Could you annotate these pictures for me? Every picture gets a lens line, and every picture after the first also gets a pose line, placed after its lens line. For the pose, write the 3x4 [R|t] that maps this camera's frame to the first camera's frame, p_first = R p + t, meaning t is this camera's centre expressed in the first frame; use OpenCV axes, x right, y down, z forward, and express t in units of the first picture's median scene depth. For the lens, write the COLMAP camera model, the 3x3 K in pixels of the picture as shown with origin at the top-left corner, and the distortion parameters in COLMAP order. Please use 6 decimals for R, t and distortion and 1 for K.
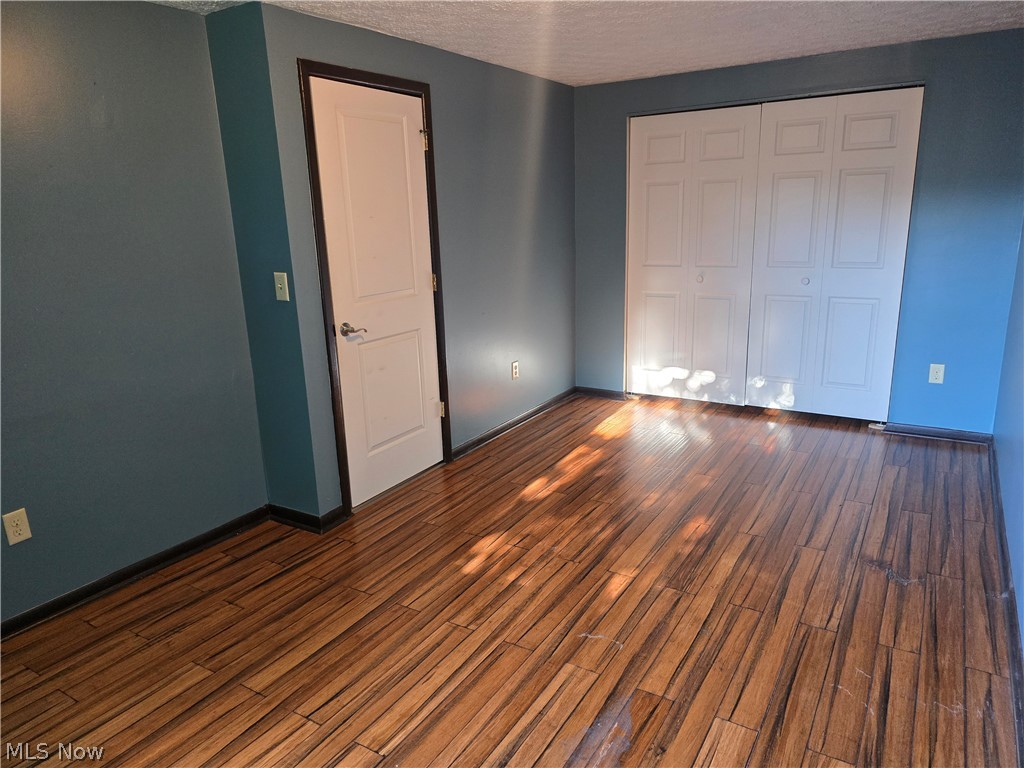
lens RADIAL K [[681.6, 0, 513.3], [0, 681.6, 372.1], [0, 0, 1]] dist [0.066087, -0.062341]
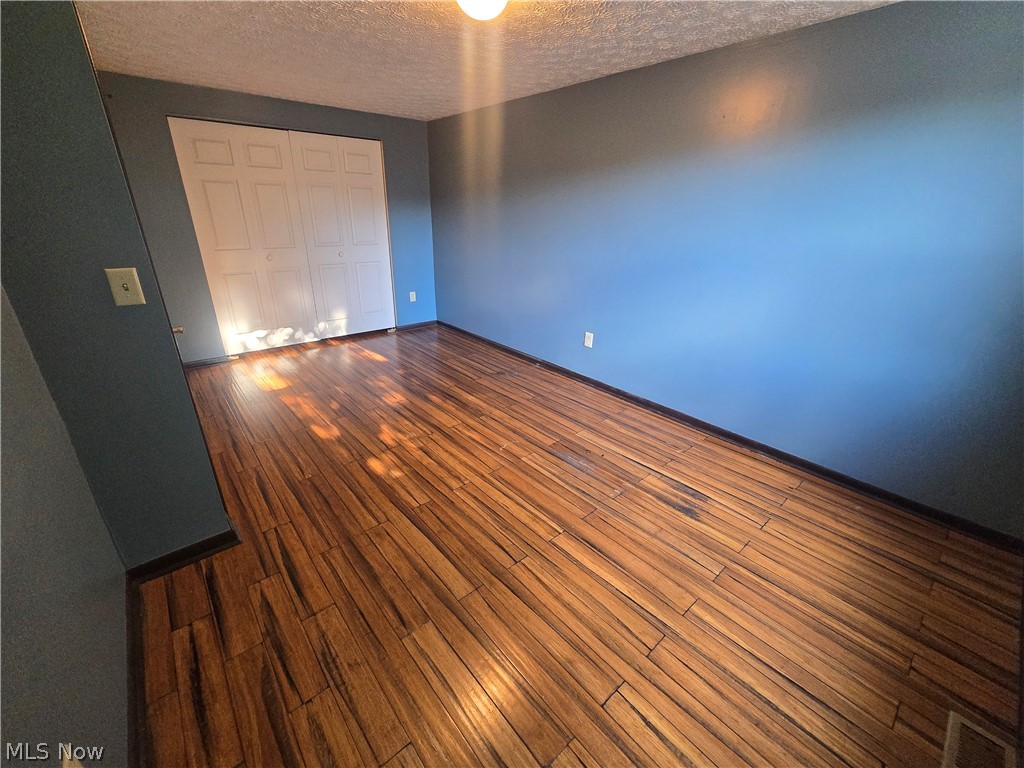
lens RADIAL K [[418.0, 0, 500.7], [0, 418.0, 382.8], [0, 0, 1]] dist [-0.001059, 0.000063]
pose [[0.321239, -0.331005, 0.887266, -0.693188], [0.193832, 0.940071, 0.280527, -0.079441], [-0.926949, 0.081864, 0.366147, 0.486303]]
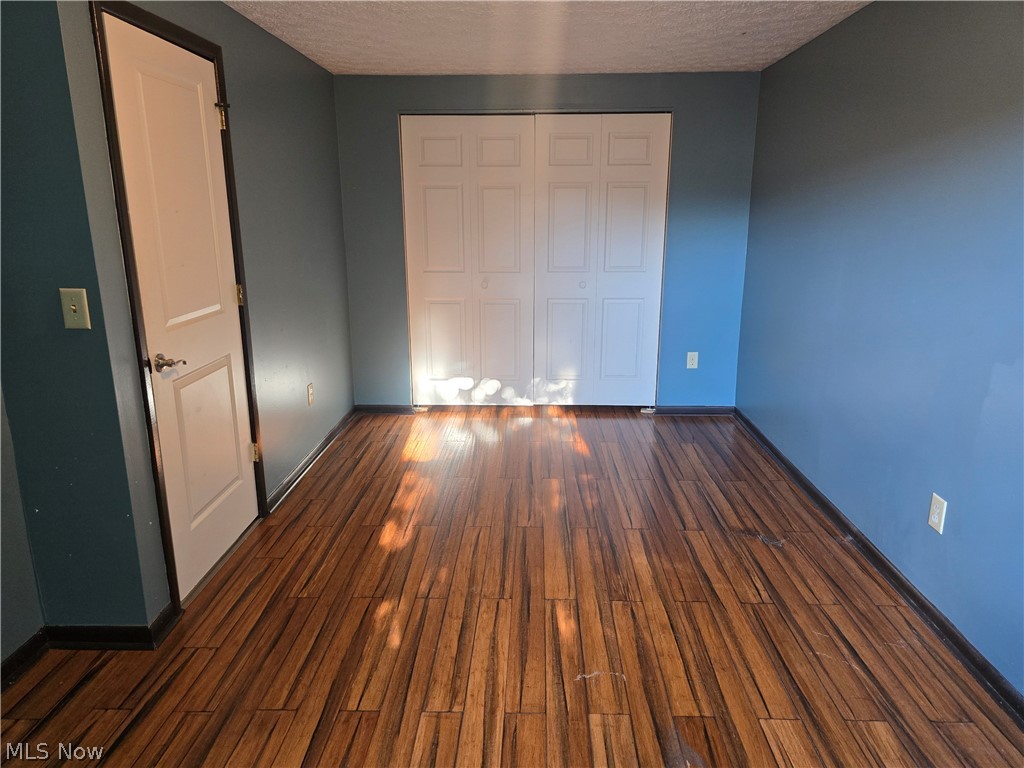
lens RADIAL K [[681.6, 0, 513.3], [0, 681.6, 372.1], [0, 0, 1]] dist [0.066087, -0.062341]
pose [[0.868791, -0.087672, 0.487356, -0.320489], [0.092236, 0.995629, 0.014680, -0.033523], [-0.486512, 0.032198, 0.873080, 0.197113]]
